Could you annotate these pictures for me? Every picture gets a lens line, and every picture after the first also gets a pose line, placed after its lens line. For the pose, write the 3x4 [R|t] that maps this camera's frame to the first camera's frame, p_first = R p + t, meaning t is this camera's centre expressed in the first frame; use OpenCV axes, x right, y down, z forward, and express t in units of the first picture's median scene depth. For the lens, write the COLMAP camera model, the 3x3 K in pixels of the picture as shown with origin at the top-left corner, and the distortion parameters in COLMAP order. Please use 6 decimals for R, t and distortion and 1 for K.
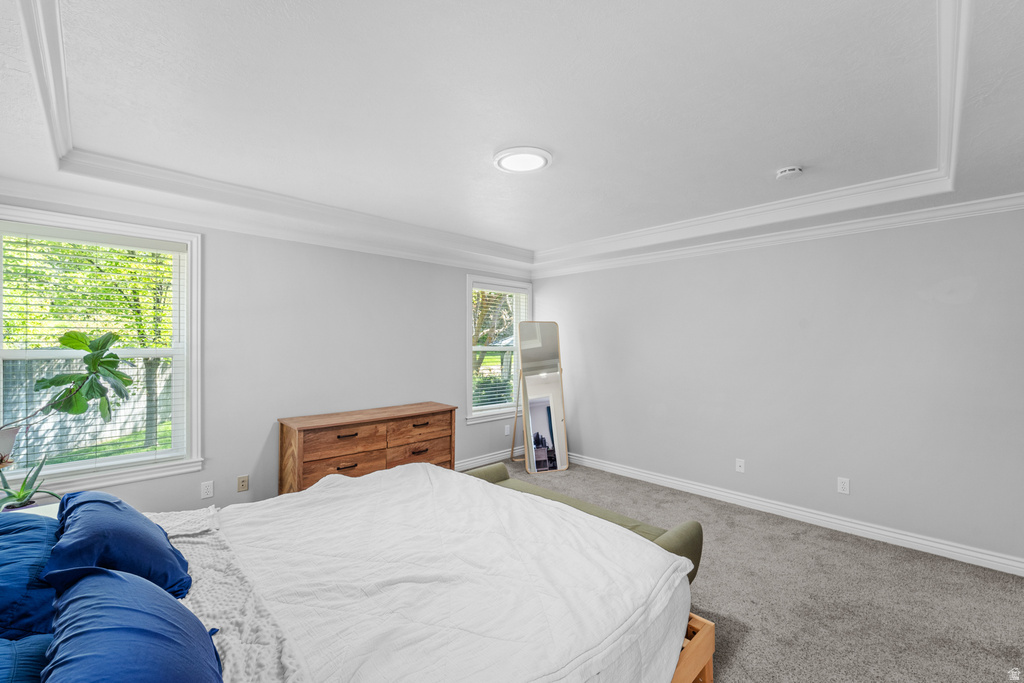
lens RADIAL K [[427.7, 0, 514.8], [0, 427.7, 341.9], [0, 0, 1]] dist [0.000379, -0.000216]
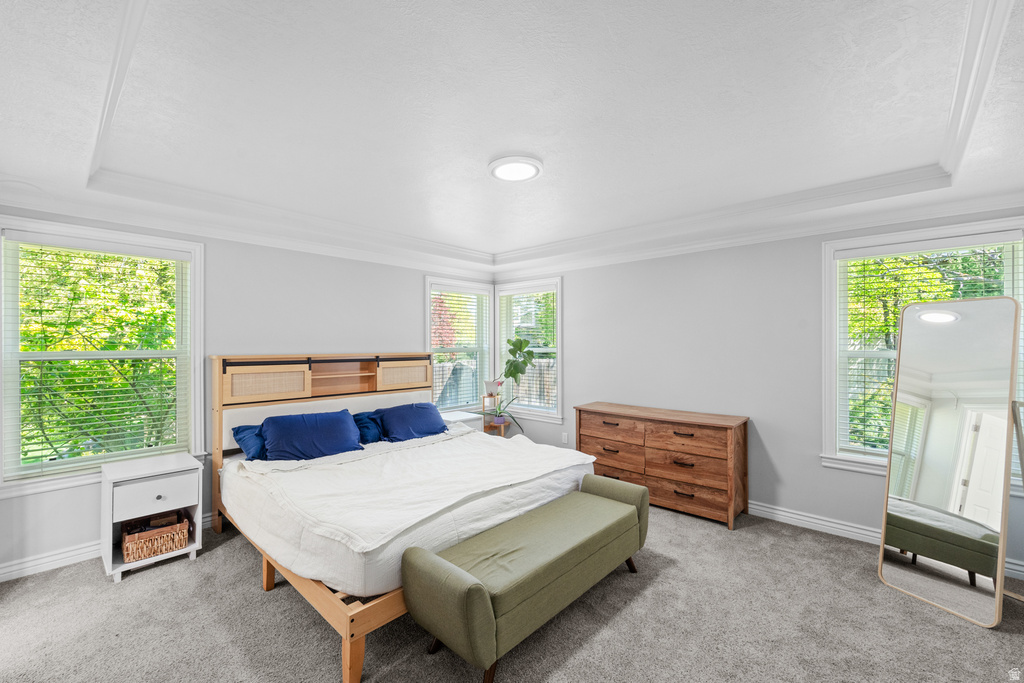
lens RADIAL K [[427.7, 0, 514.8], [0, 427.7, 341.9], [0, 0, 1]] dist [0.000379, -0.000216]
pose [[0.043728, -0.011276, -0.998980, 0.716920], [-0.002180, 0.999933, -0.011383, 0.009722], [0.999041, 0.002676, 0.043700, 0.642669]]
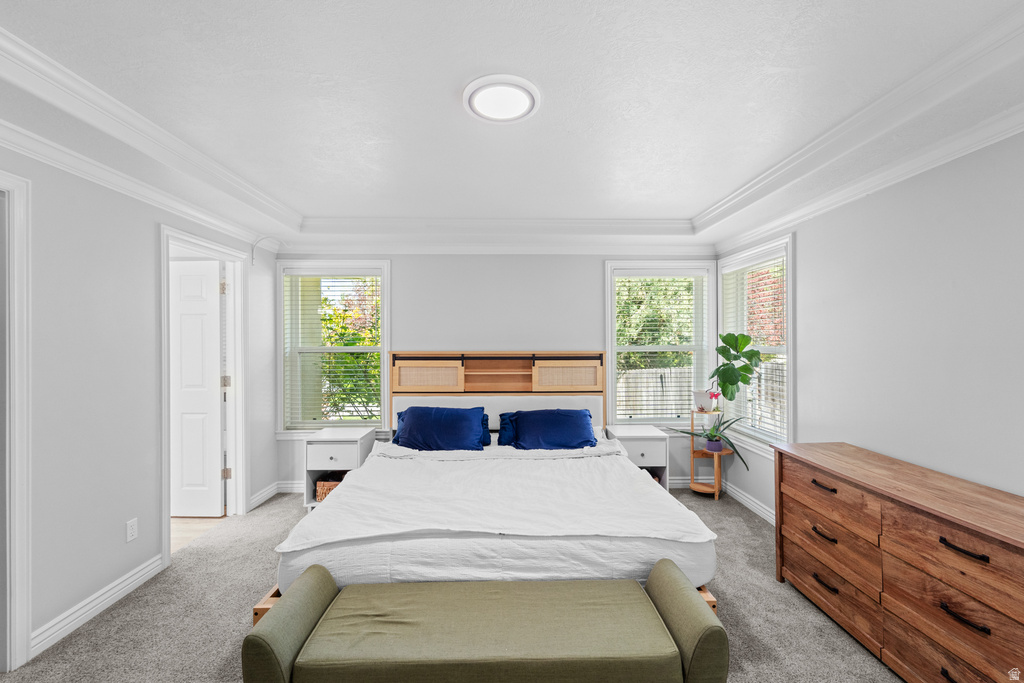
lens RADIAL K [[436.4, 0, 512.0], [0, 436.4, 341.5], [0, 0, 1]] dist [0.001189, -0.000703]
pose [[-0.693157, -0.004569, -0.720772, 0.378728], [-0.004487, 0.999988, -0.002024, 0.006188], [0.720772, 0.001831, -0.693169, 1.043738]]
